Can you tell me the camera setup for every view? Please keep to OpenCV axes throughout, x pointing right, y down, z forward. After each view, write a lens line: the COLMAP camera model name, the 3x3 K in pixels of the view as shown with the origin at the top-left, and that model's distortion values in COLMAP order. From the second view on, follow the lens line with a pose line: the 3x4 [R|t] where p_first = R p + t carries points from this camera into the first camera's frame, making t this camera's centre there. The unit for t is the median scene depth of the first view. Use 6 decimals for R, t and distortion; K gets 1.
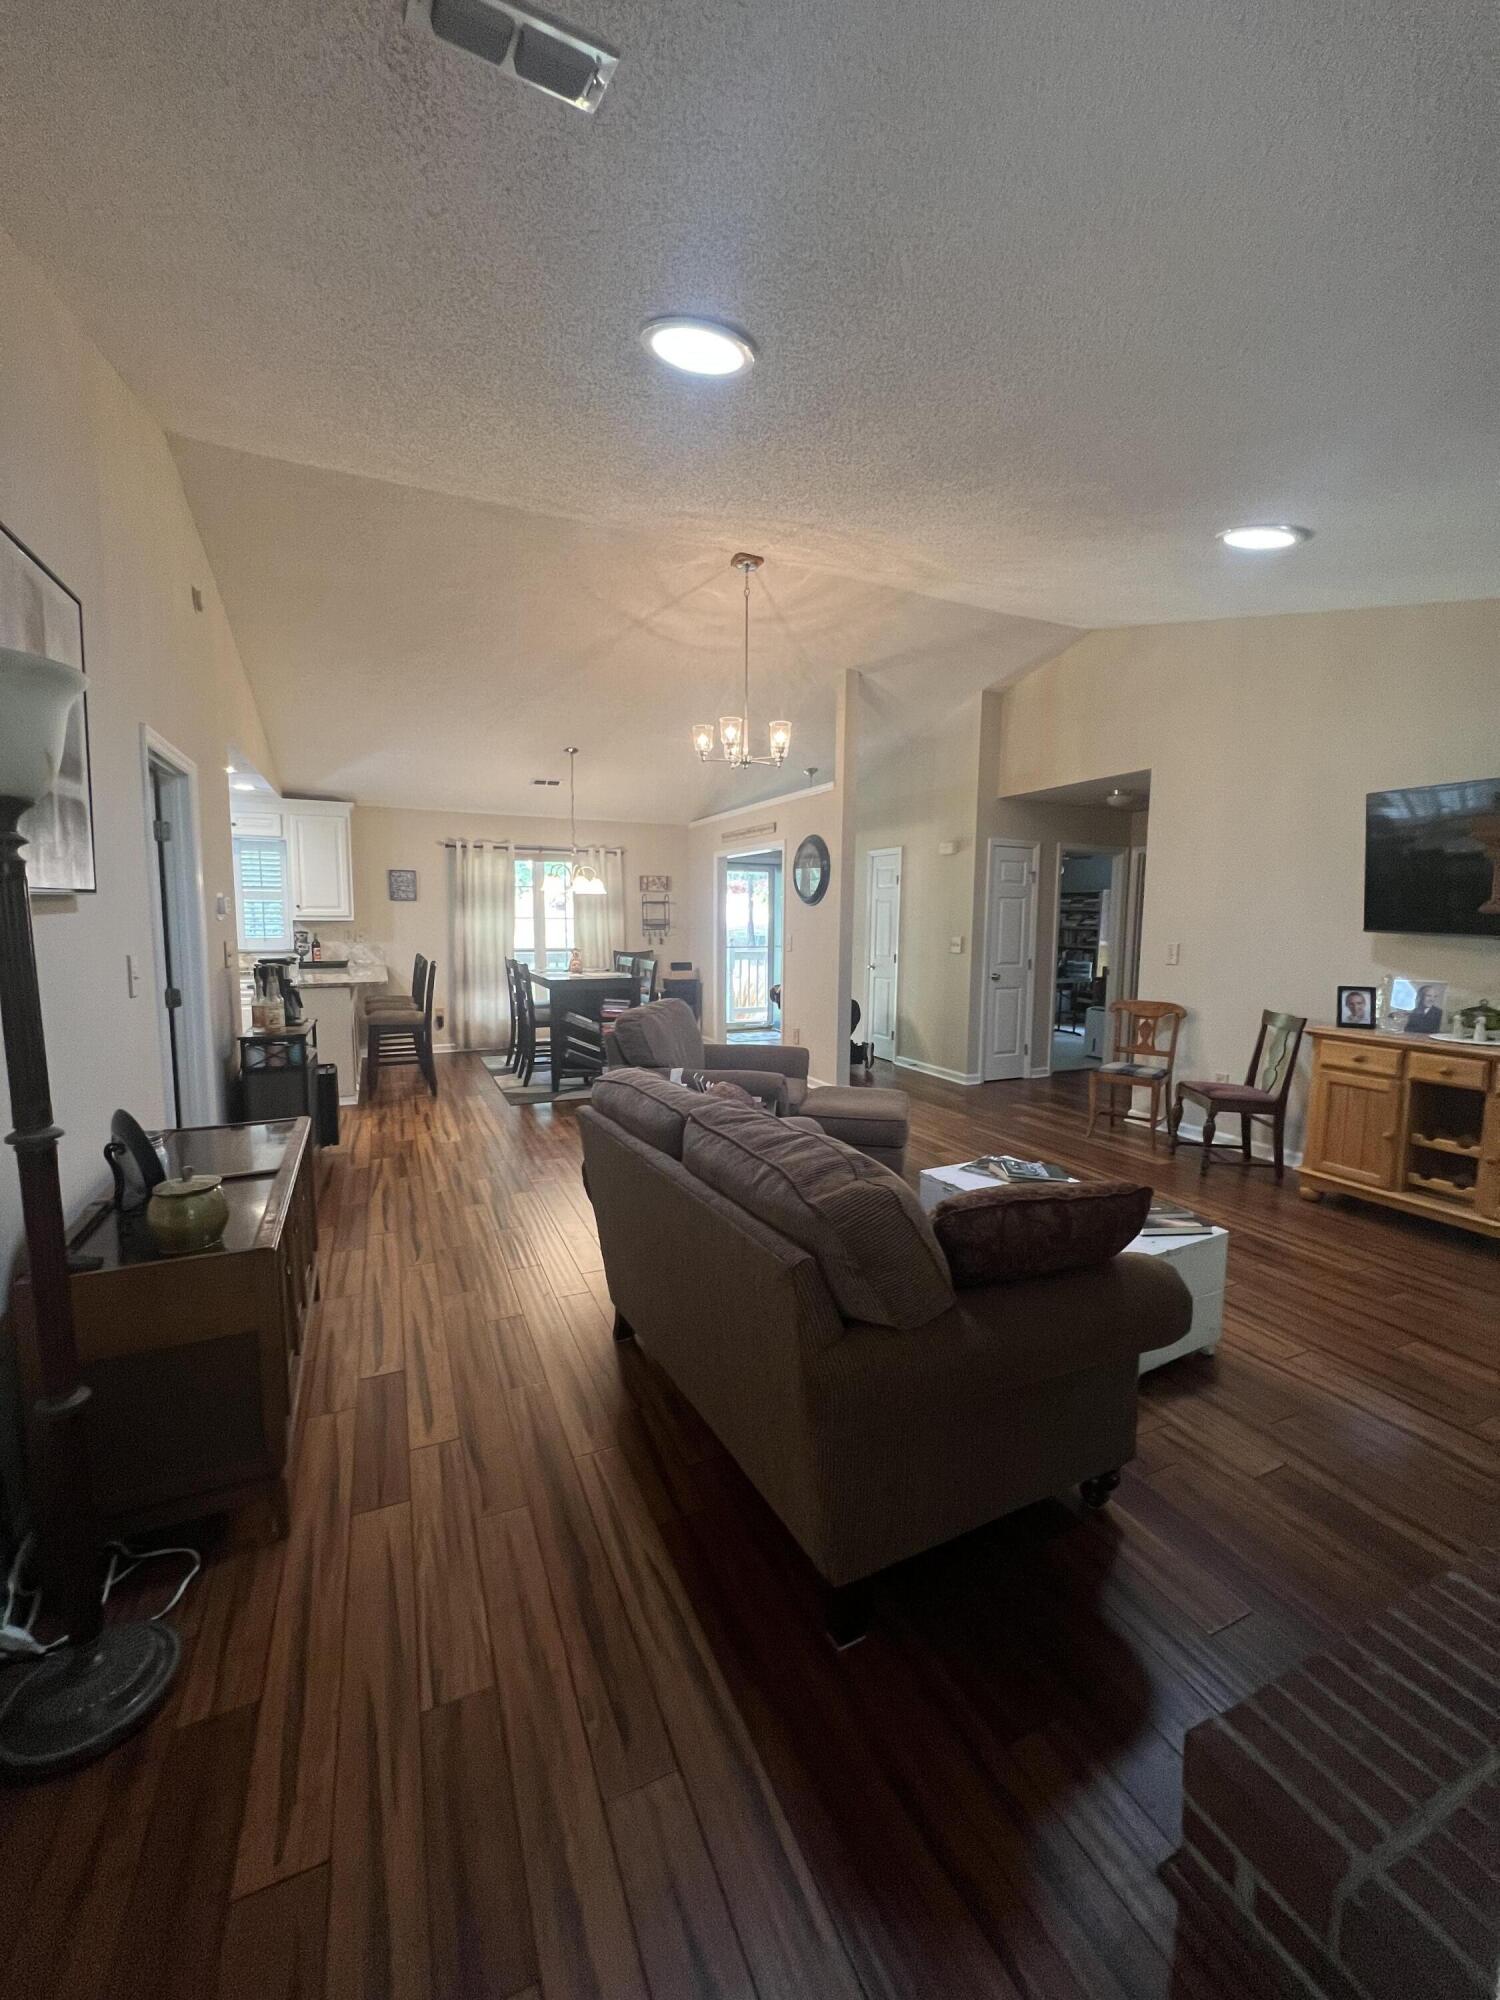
lens RADIAL K [[797.5, 0, 755.1], [0, 797.5, 1012.7], [0, 0, 1]] dist [-0.004485, -0.000031]
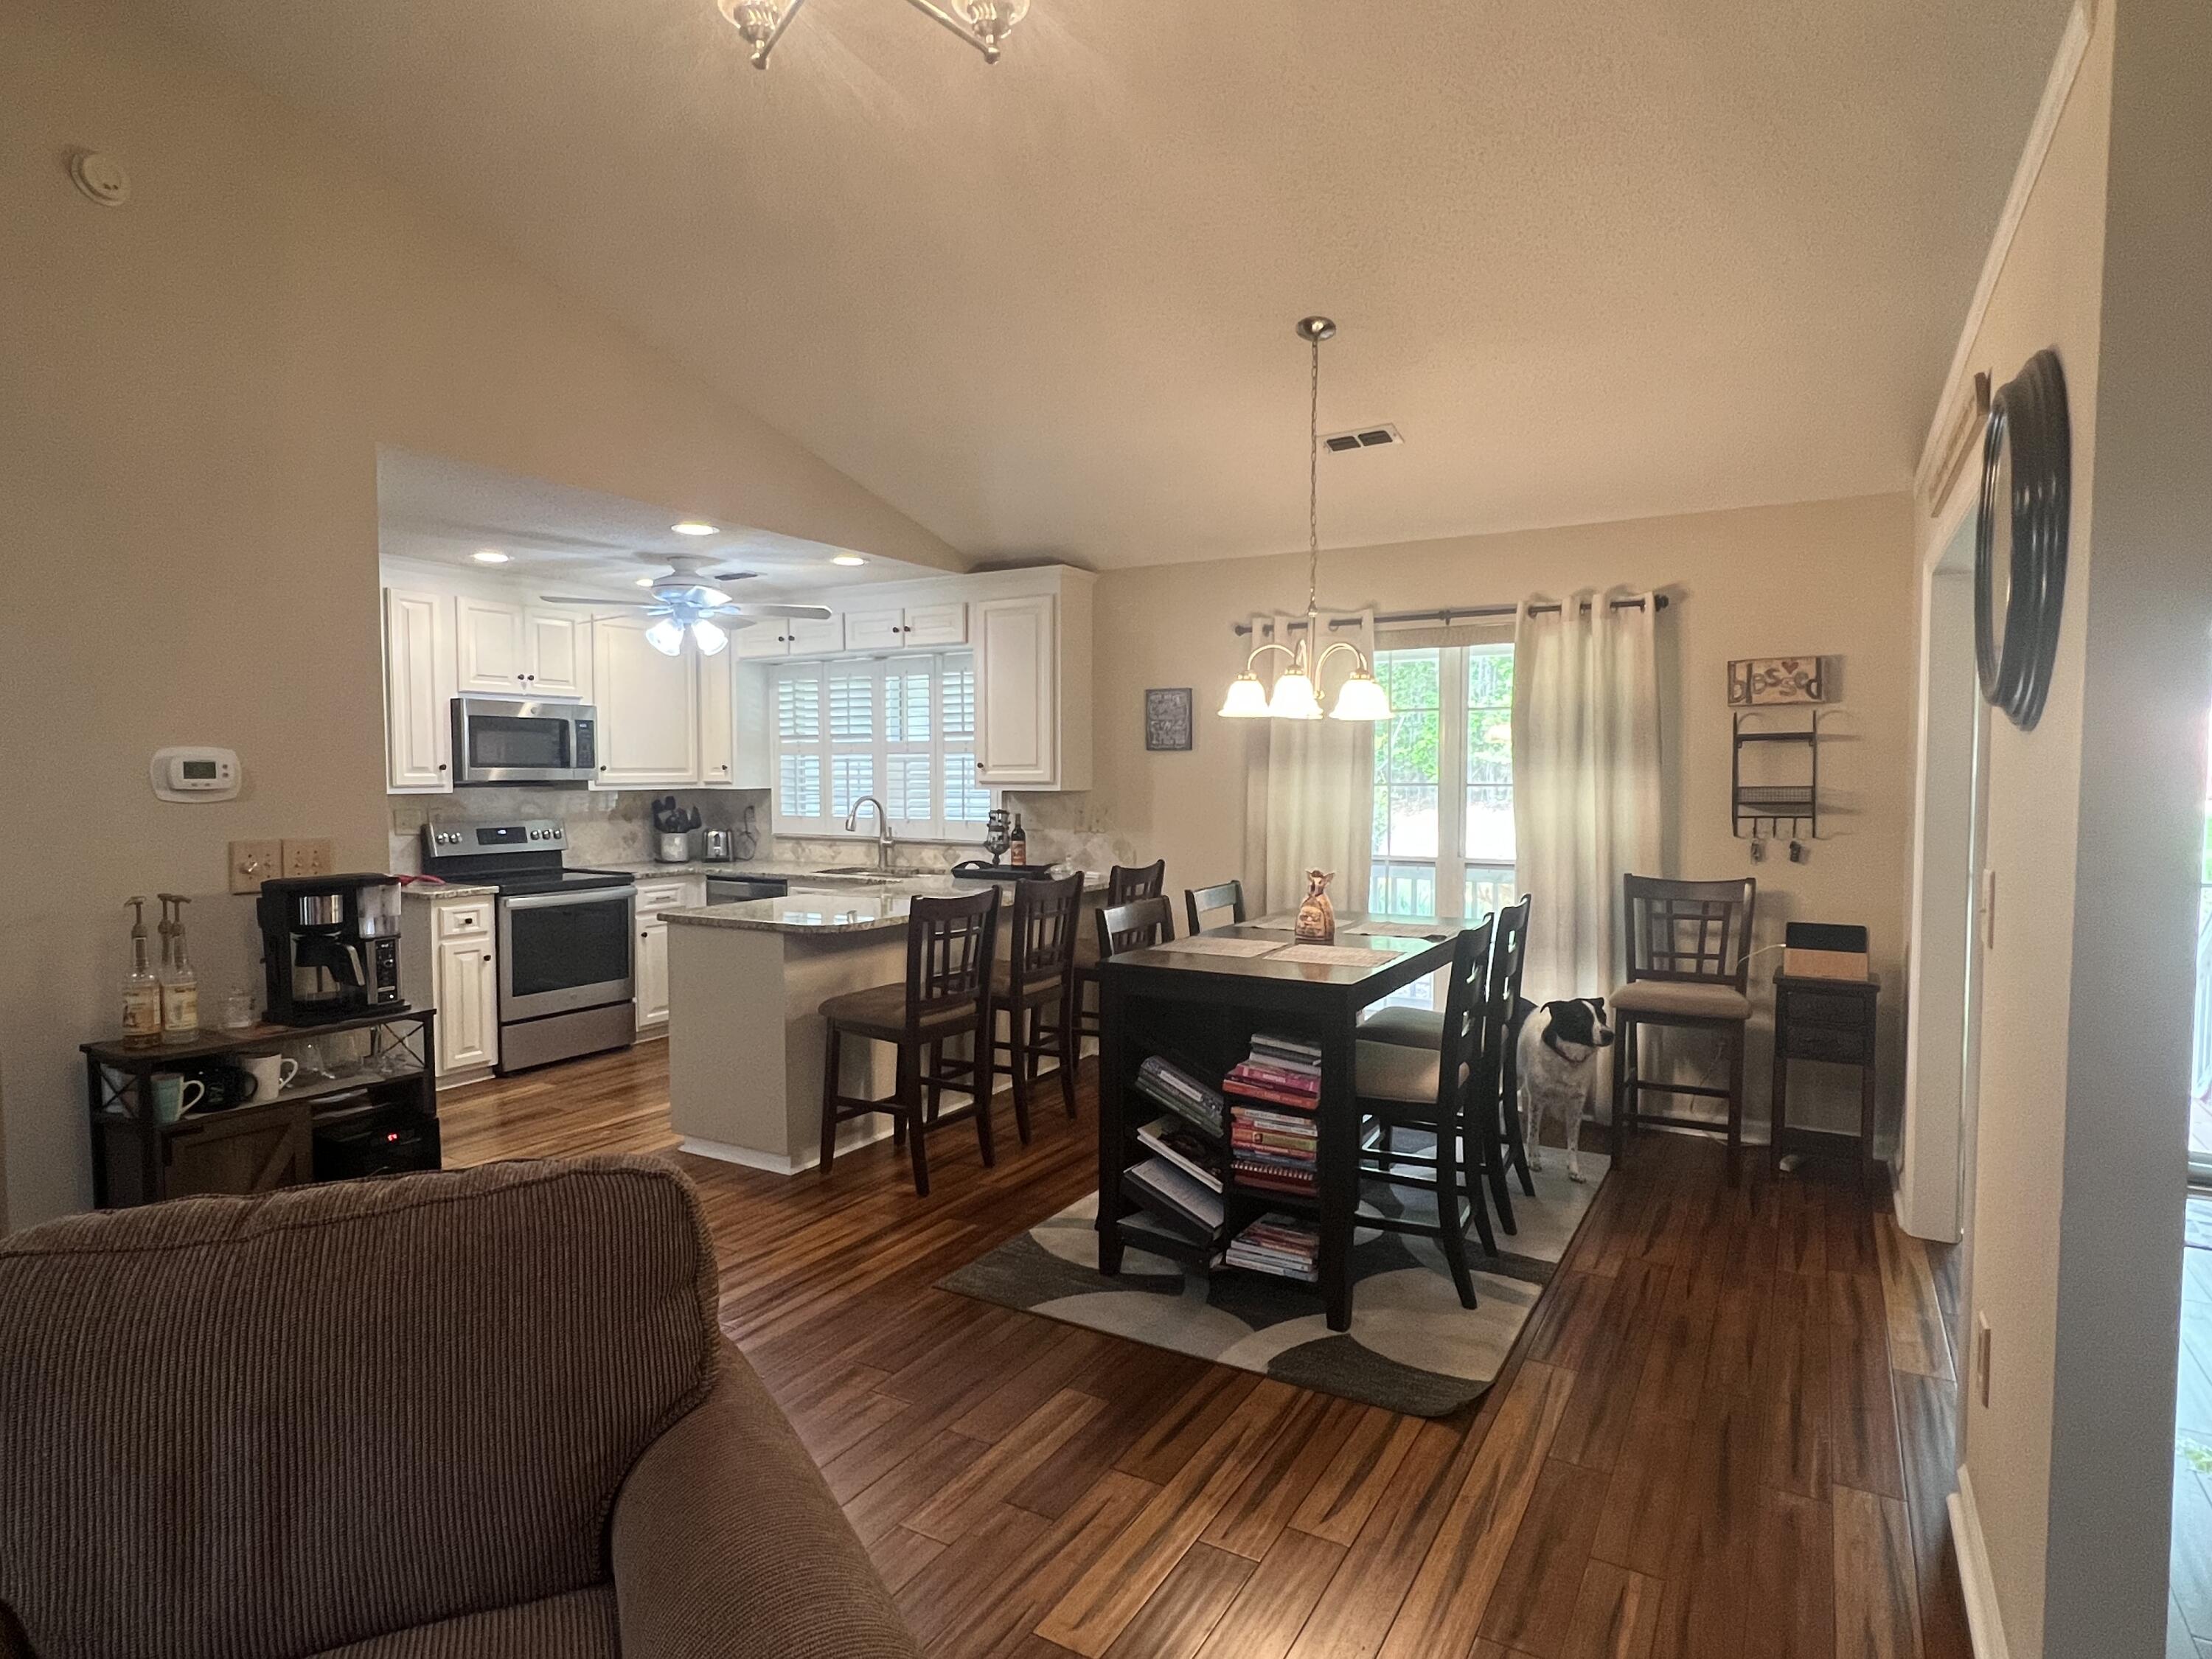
lens RADIAL K [[1213.3, 0, 1105.2], [0, 1213.3, 825.1], [0, 0, 1]] dist [-0.001934, -0.003526]
pose [[0.581517, 0.025127, -0.813146, 0.144006], [-0.092389, 0.995096, -0.035322, -0.064559], [0.808271, 0.095666, 0.580987, 0.534605]]
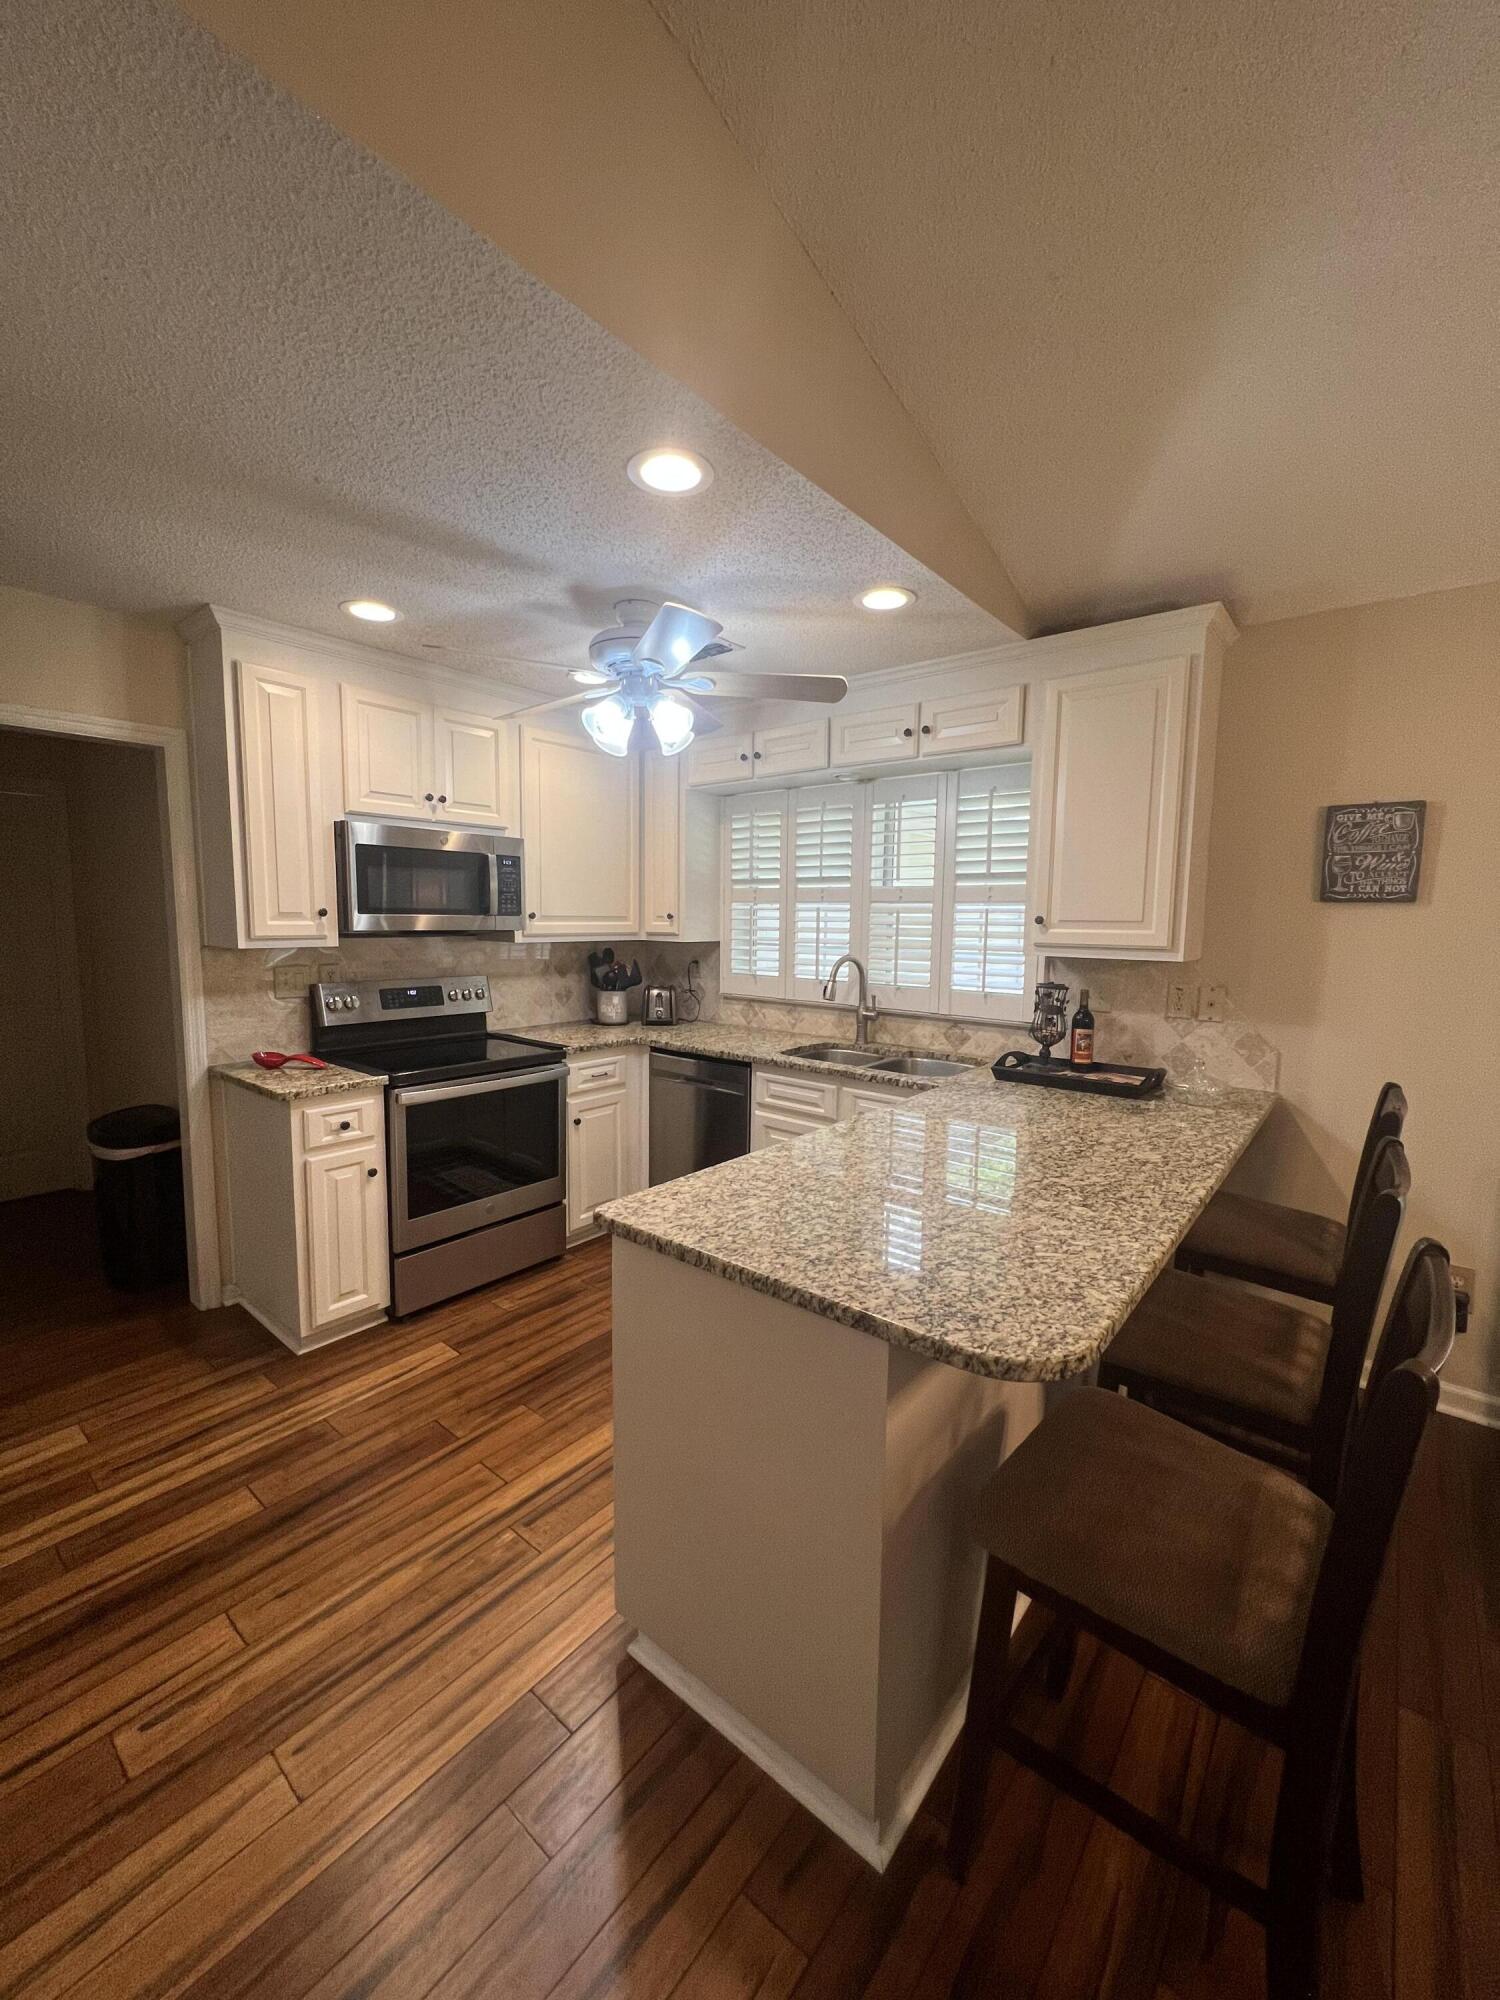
lens RADIAL K [[797.5, 0, 752.3], [0, 797.5, 994.1], [0, 0, 1]] dist [-0.004485, -0.000031]
pose [[0.447736, 0.082997, -0.890306, -0.266445], [-0.118312, 0.992427, 0.033018, -0.086190], [0.886304, 0.090550, 0.454165, 0.643835]]
